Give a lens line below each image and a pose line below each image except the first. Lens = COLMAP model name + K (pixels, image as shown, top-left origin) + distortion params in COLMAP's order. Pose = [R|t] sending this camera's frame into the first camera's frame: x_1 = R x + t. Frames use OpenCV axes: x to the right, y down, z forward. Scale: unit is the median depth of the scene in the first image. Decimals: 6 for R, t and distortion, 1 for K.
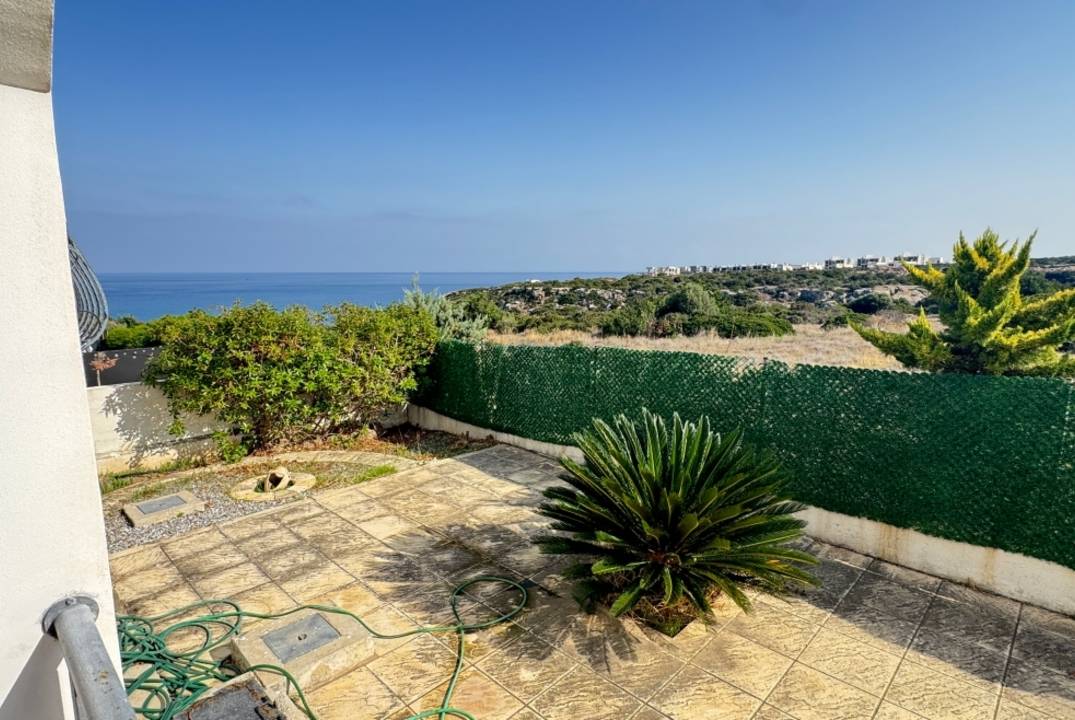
lens RADIAL K [[569.0, 0, 536.0], [0, 569.0, 359.0], [0, 0, 1]] dist [0.001157, -0.000322]
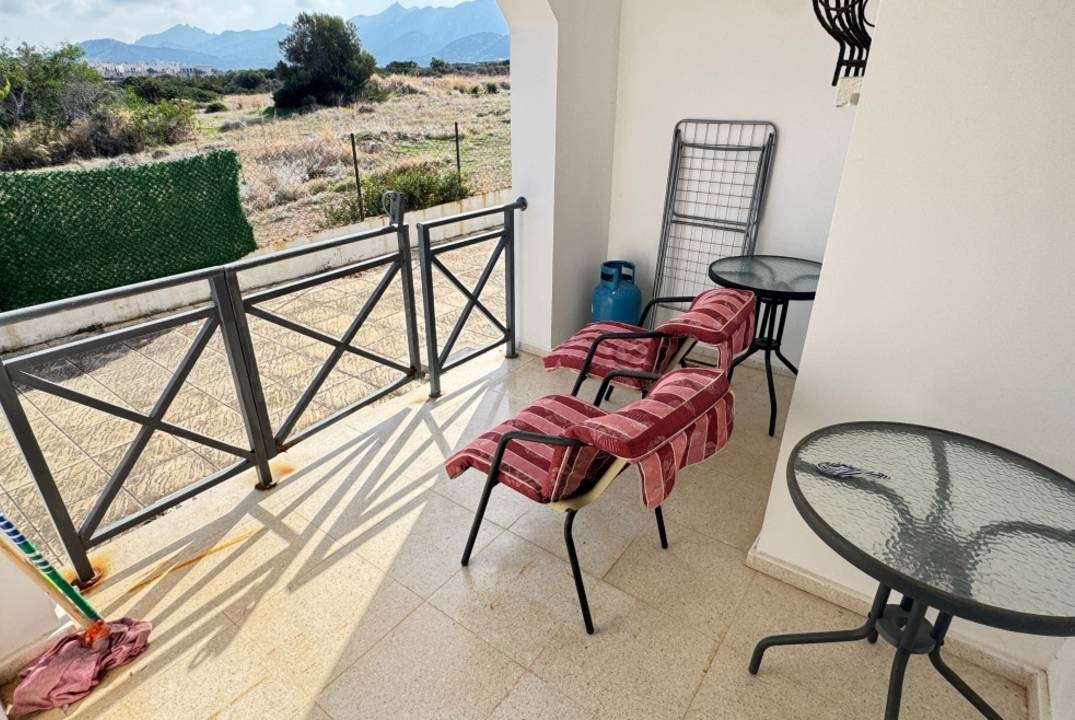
lens RADIAL K [[569.0, 0, 537.1], [0, 569.0, 358.5], [0, 0, 1]] dist [0.001157, -0.000322]
pose [[-0.131831, -0.418684, 0.898512, -0.558747], [0.147639, 0.888020, 0.435457, 0.026545], [-0.980216, 0.190062, -0.055255, -0.105187]]
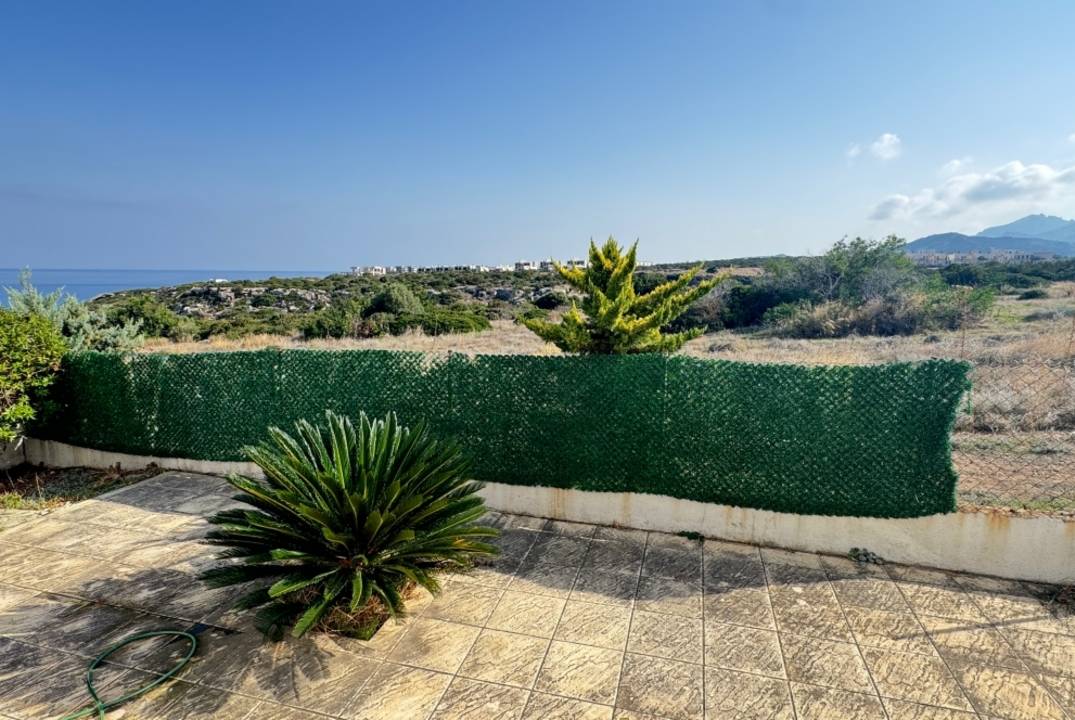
lens RADIAL K [[569.0, 0, 537.3], [0, 569.0, 358.0], [0, 0, 1]] dist [0.001157, -0.000322]
pose [[0.876717, -0.061842, 0.477015, 0.049358], [0.062681, 0.997933, 0.014171, 0.007619], [-0.476905, 0.017476, 0.878781, -0.005685]]
